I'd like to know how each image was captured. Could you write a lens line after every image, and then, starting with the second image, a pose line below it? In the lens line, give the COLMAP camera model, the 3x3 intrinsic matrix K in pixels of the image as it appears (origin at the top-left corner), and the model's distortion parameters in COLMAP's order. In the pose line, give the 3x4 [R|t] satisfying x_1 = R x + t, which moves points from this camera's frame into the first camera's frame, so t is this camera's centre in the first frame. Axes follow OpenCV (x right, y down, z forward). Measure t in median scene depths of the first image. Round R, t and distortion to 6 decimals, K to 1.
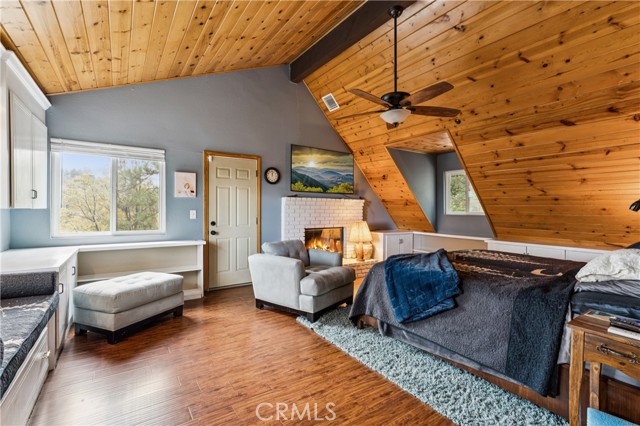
lens RADIAL K [[289.2, 0, 322.4], [0, 289.2, 208.3], [0, 0, 1]] dist [-0.005676, 0.002385]
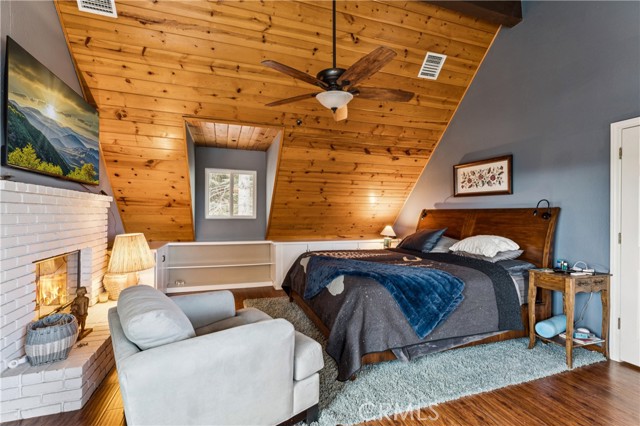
lens RADIAL K [[289.2, 0, 322.0], [0, 289.2, 213.7], [0, 0, 1]] dist [-0.005676, 0.002385]
pose [[0.279585, -0.009460, 0.960074, -0.413425], [-0.006688, 0.999908, 0.011800, -0.007456], [-0.960098, -0.009720, 0.279496, 0.612952]]
